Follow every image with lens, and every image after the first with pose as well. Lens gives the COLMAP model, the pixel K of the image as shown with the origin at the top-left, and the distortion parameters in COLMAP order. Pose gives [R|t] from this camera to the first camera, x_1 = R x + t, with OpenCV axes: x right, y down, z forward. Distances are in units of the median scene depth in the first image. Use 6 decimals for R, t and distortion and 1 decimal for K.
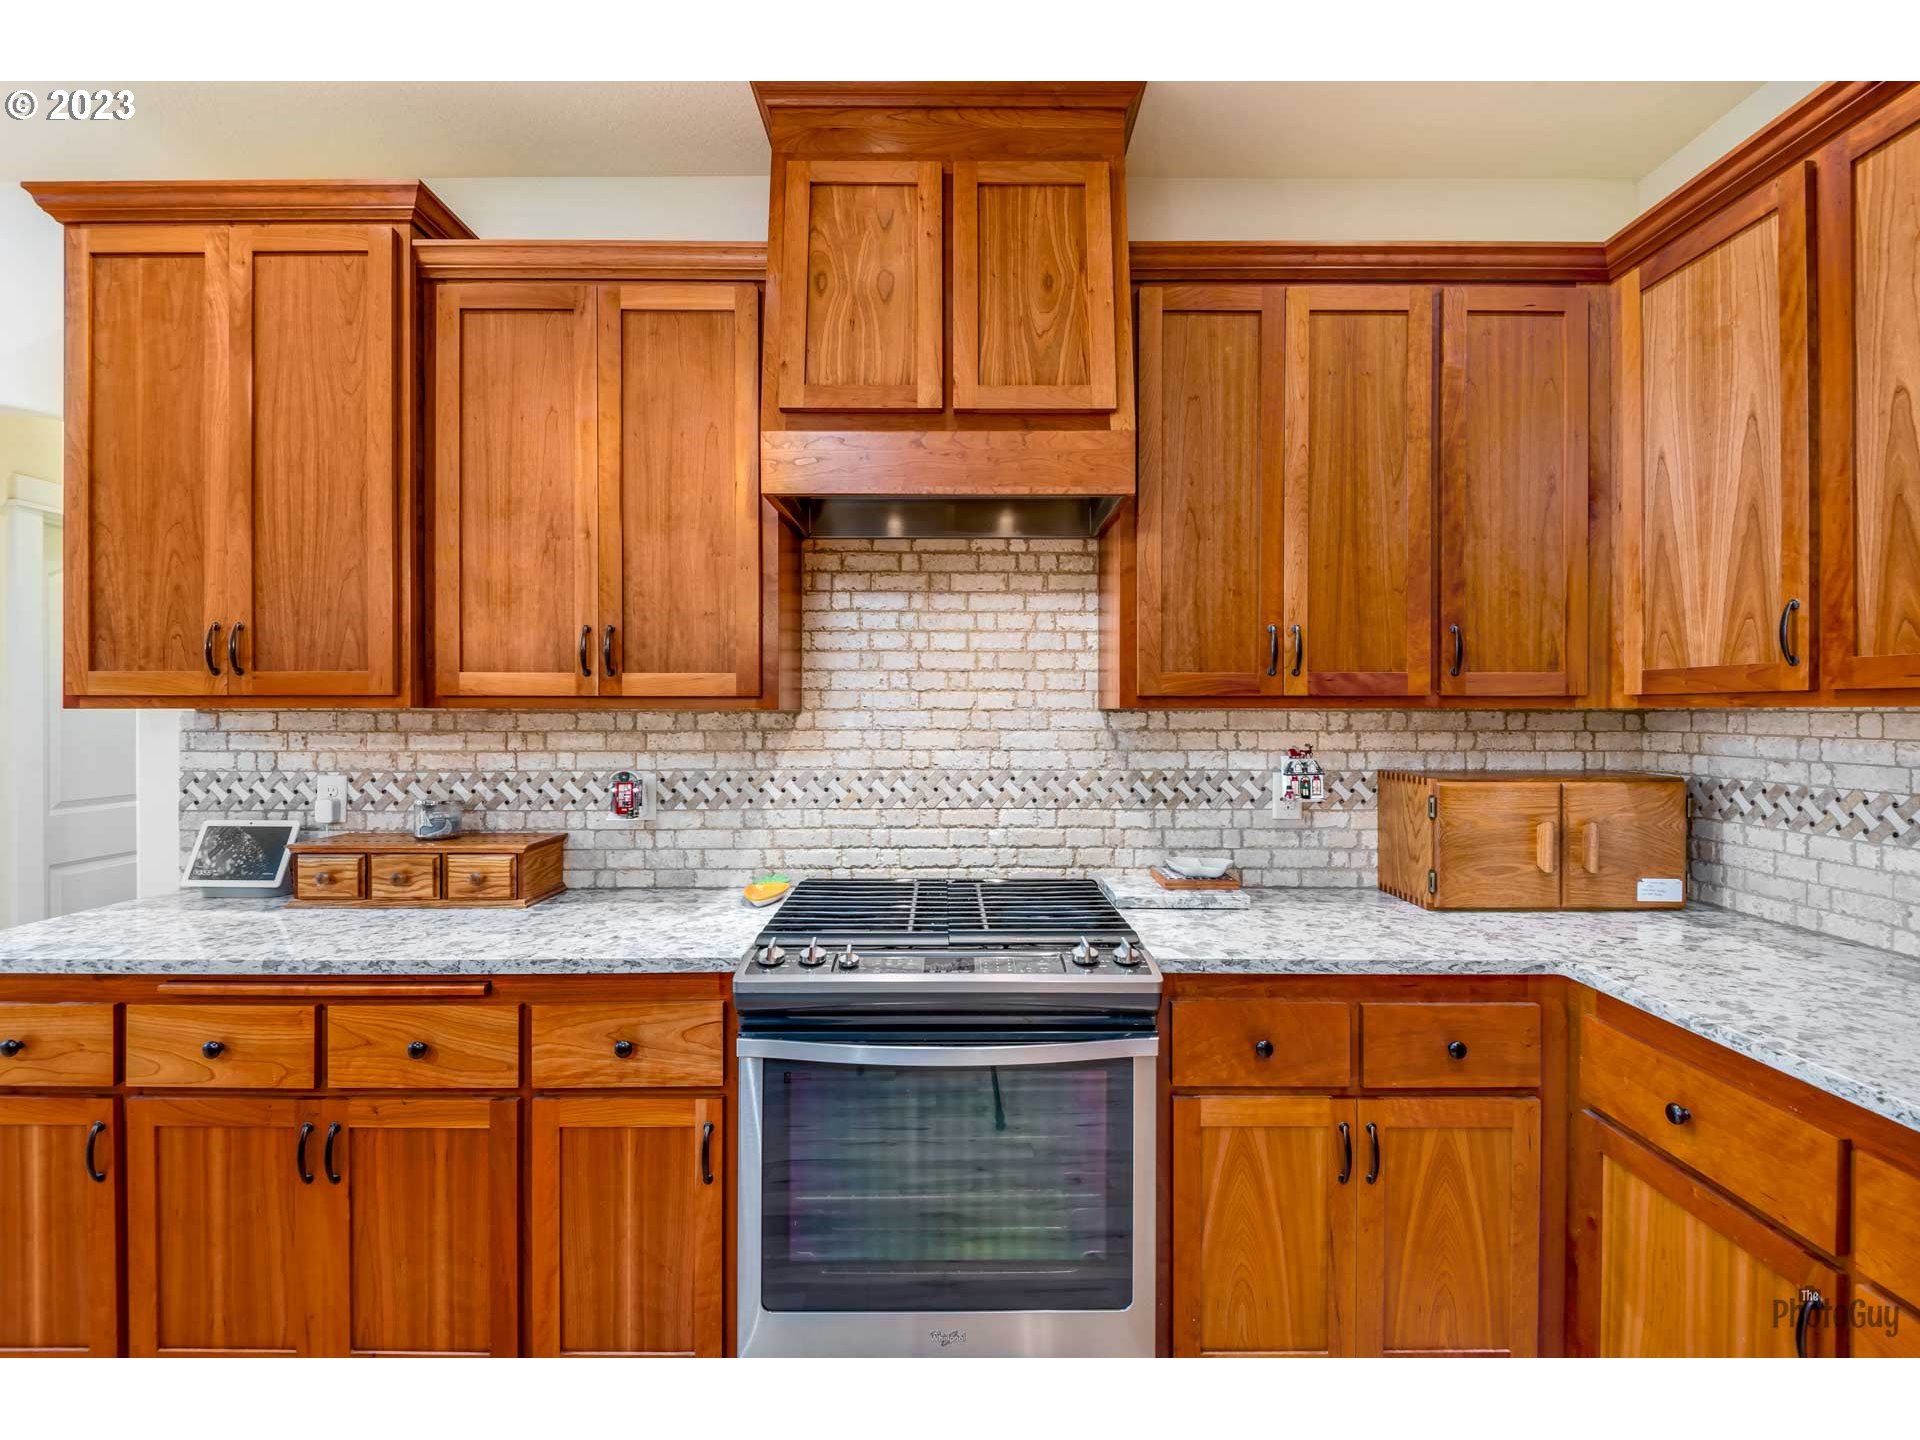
lens RADIAL K [[872.7, 0, 992.7], [0, 872.7, 715.2], [0, 0, 1]] dist [0.025215, -0.021688]
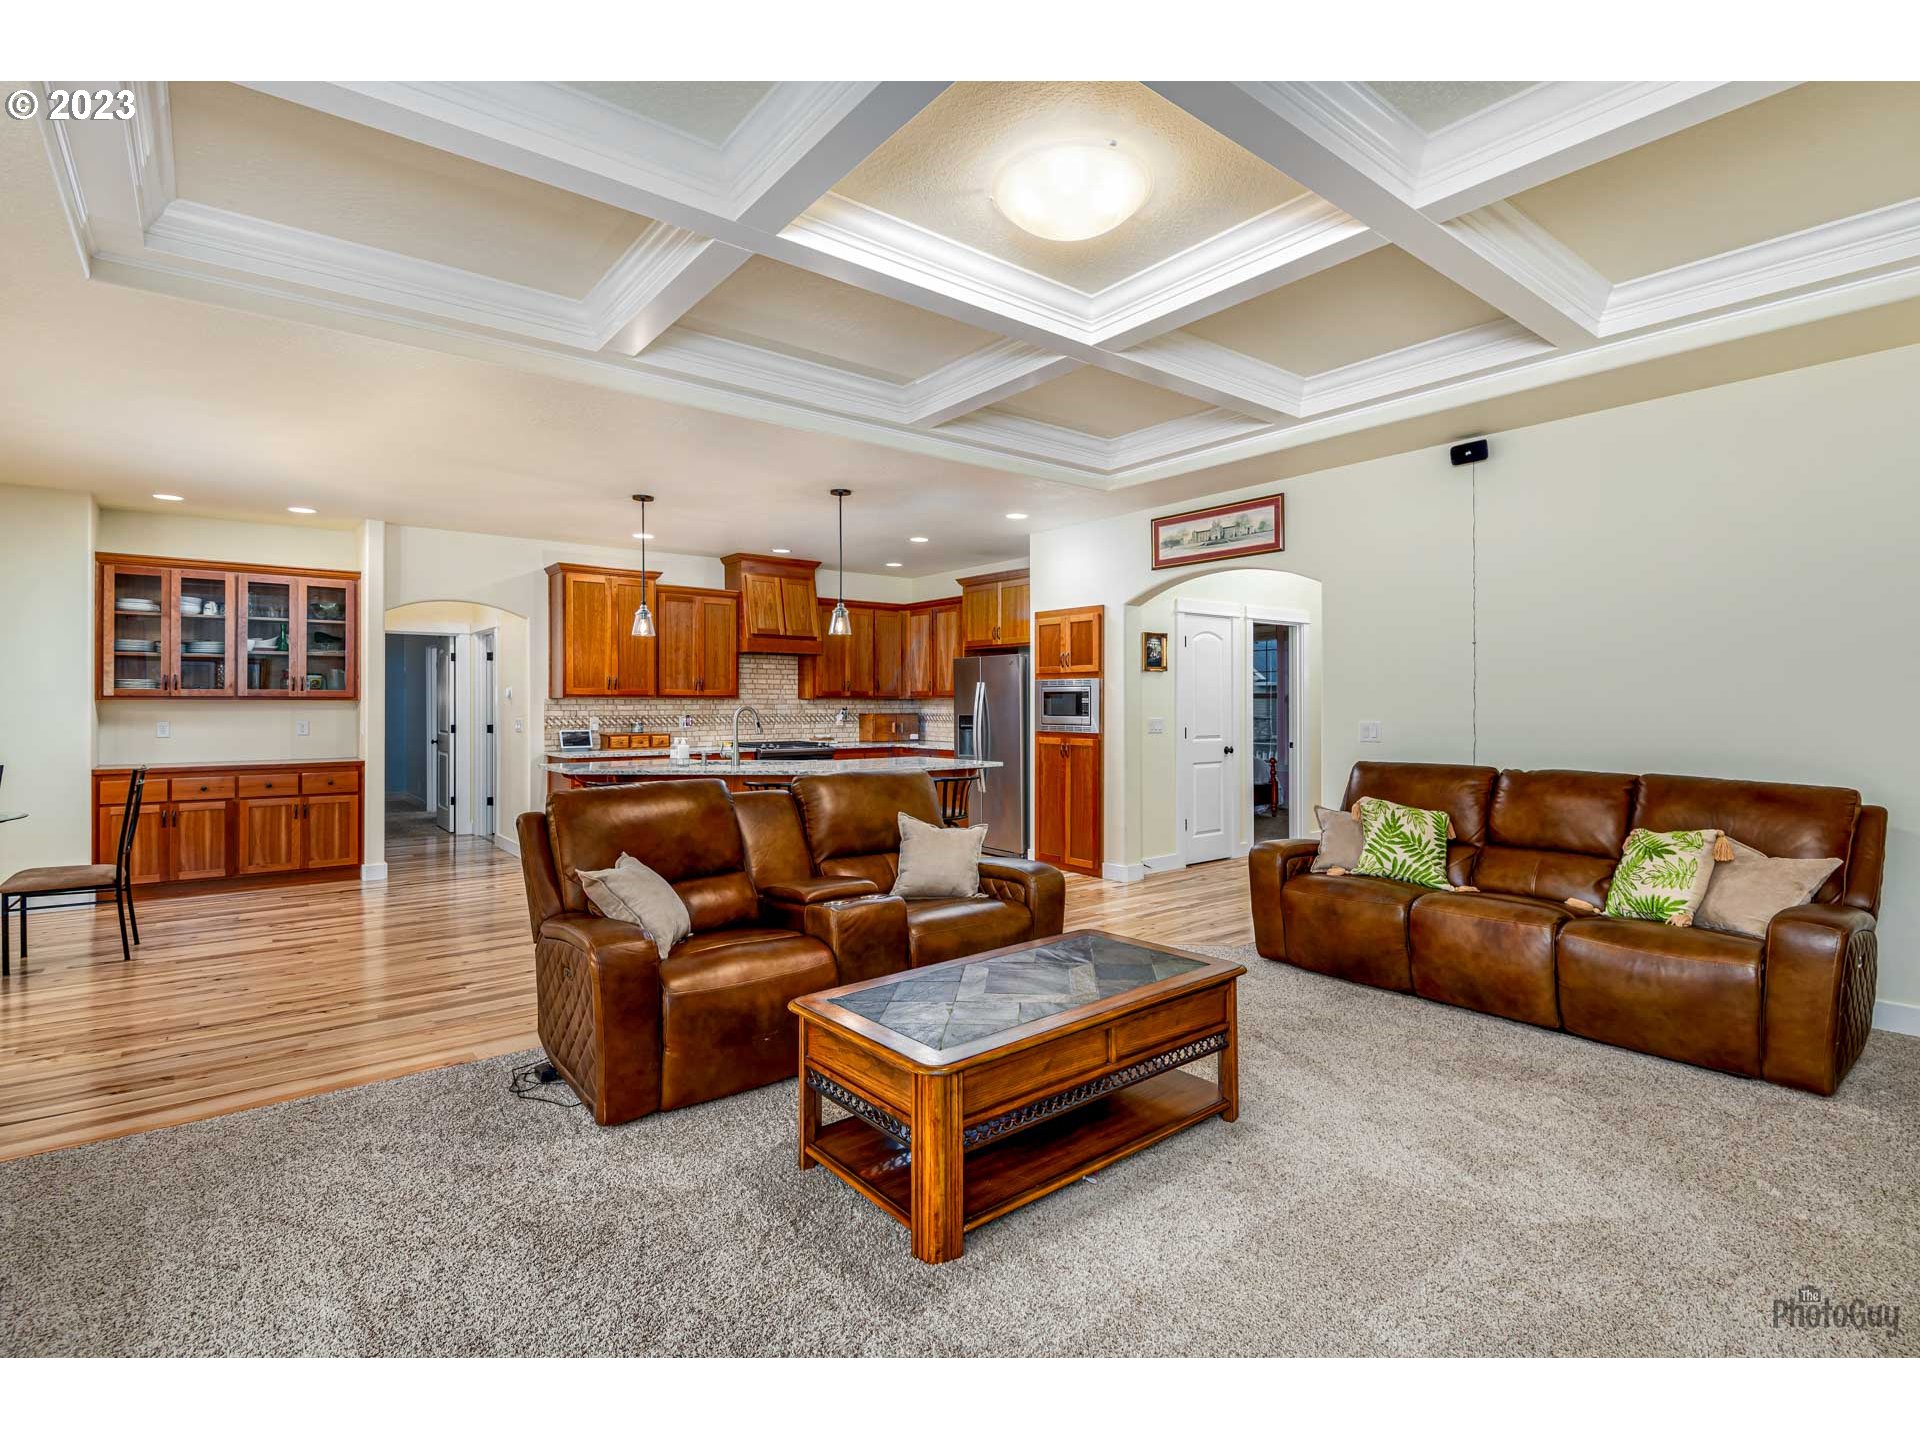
lens RADIAL K [[977.7, 0, 1073.3], [0, 977.7, 707.4], [0, 0, 1]] dist [0.041940, -0.032022]
pose [[0.727639, -0.003492, 0.685952, -2.048675], [0.006534, 0.999977, -0.001842, 0.048946], [-0.685929, 0.005822, 0.727645, -3.137210]]
